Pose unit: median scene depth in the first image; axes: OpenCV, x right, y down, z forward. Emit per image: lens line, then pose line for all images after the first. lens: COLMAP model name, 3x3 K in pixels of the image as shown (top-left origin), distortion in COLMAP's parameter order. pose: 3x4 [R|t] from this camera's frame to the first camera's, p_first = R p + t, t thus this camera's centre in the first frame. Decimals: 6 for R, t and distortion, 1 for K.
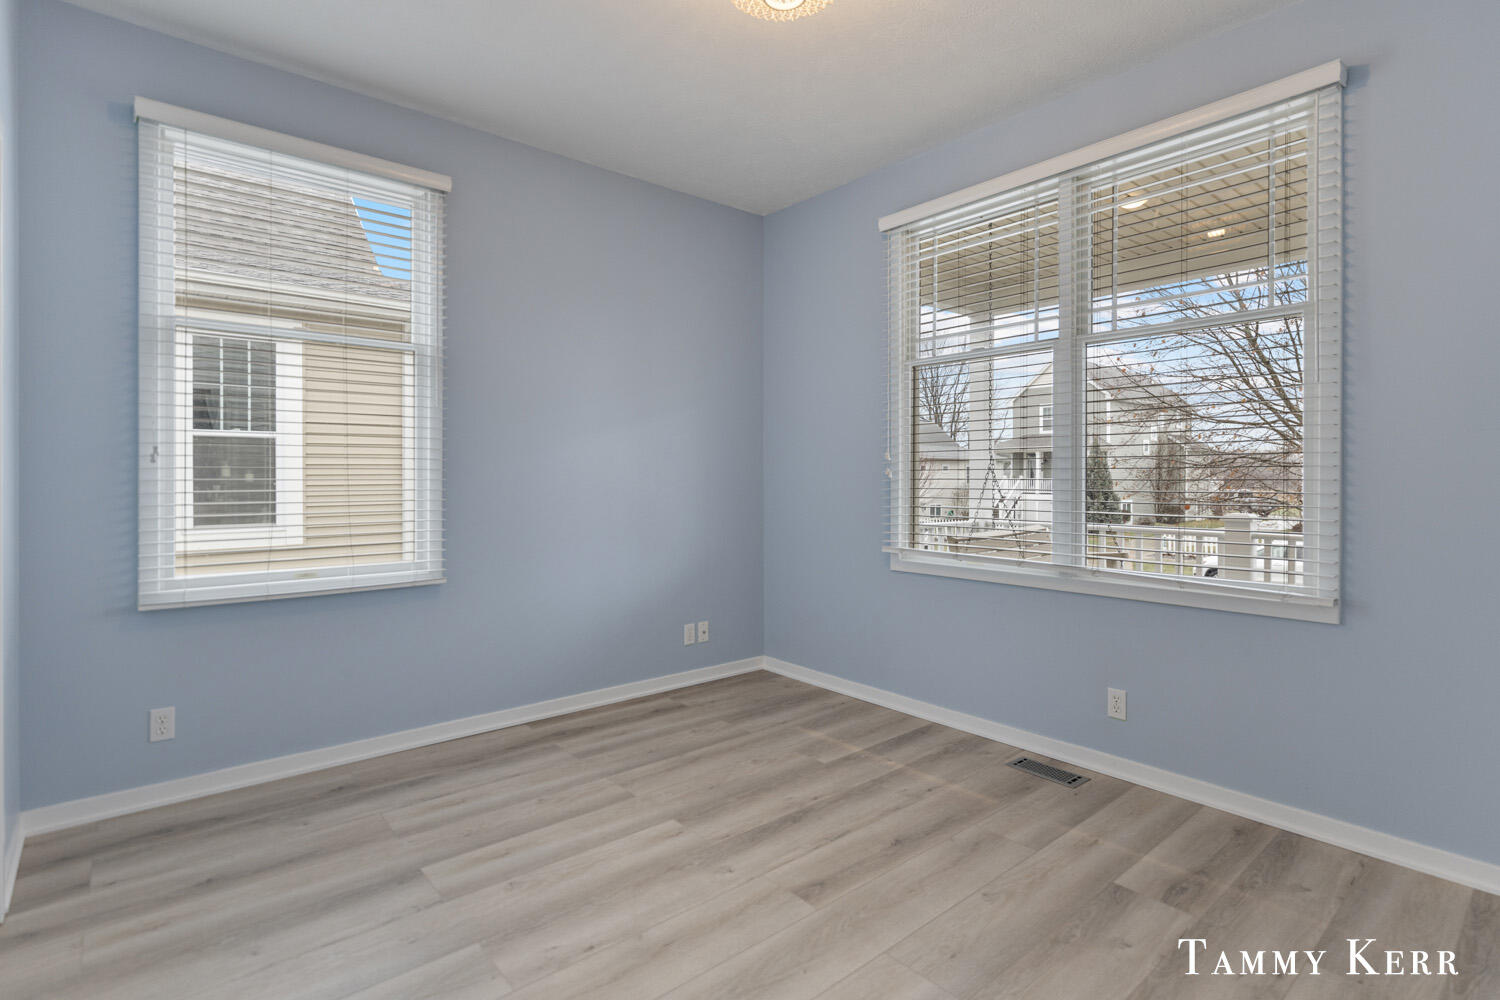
lens RADIAL K [[733.5, 0, 747.1], [0, 733.5, 486.0], [0, 0, 1]] dist [-0.006556, 0.002207]
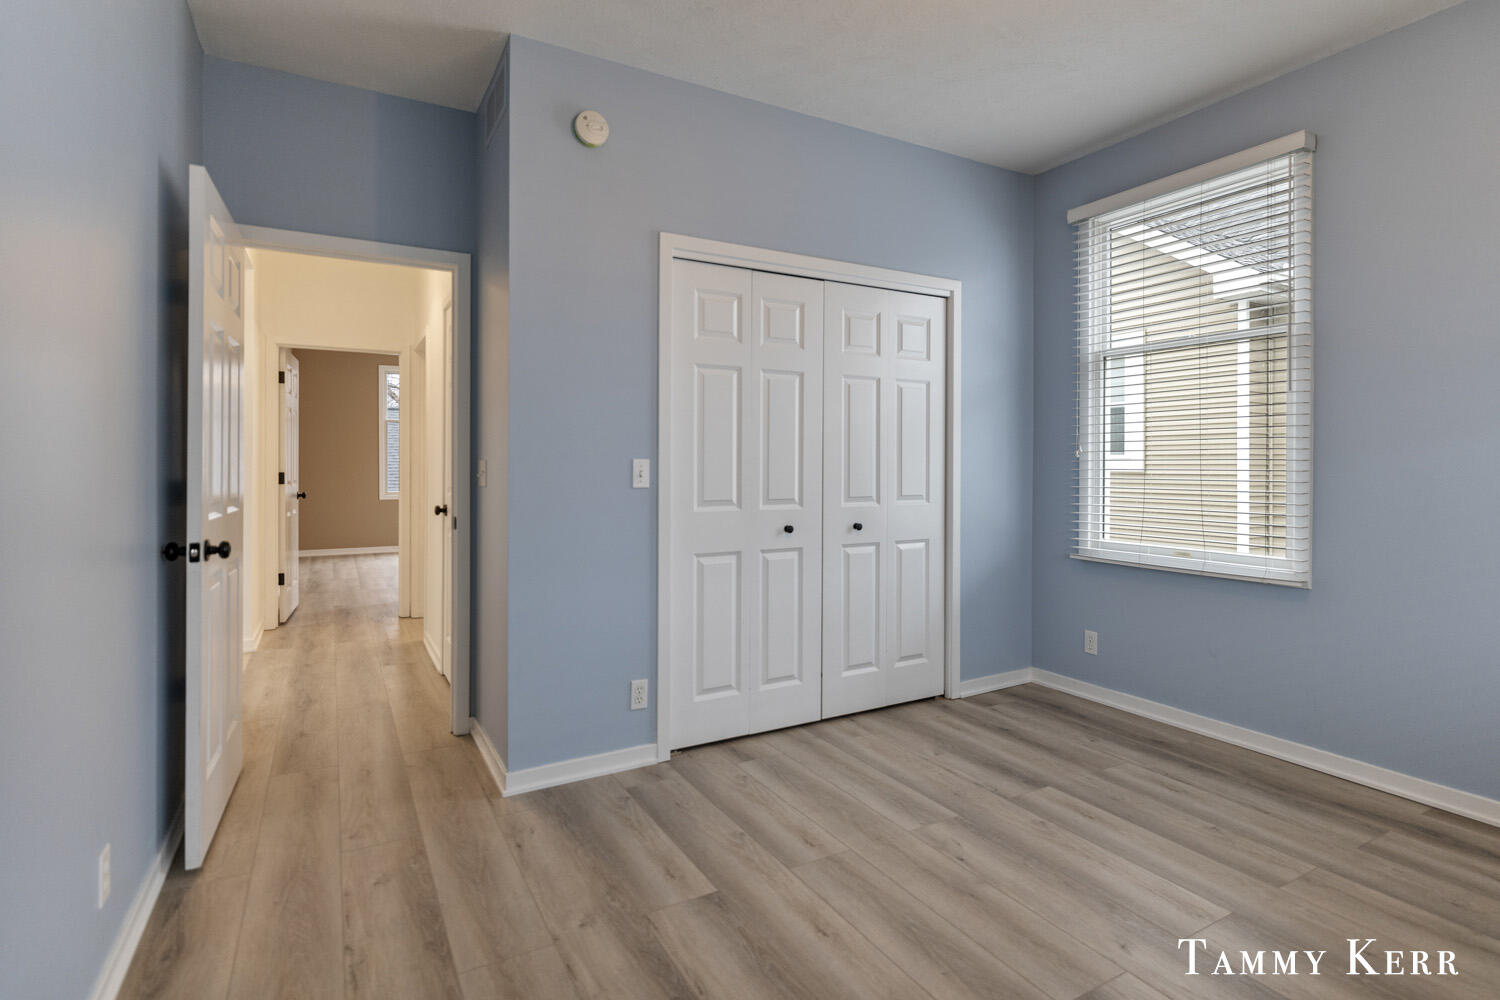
lens RADIAL K [[733.5, 0, 725.4], [0, 733.5, 472.0], [0, 0, 1]] dist [-0.006556, 0.002207]
pose [[-0.217431, 0.008356, -0.976040, 0.737881], [-0.013232, 0.999846, 0.011508, -0.010458], [0.975986, 0.015417, -0.217287, 0.618848]]
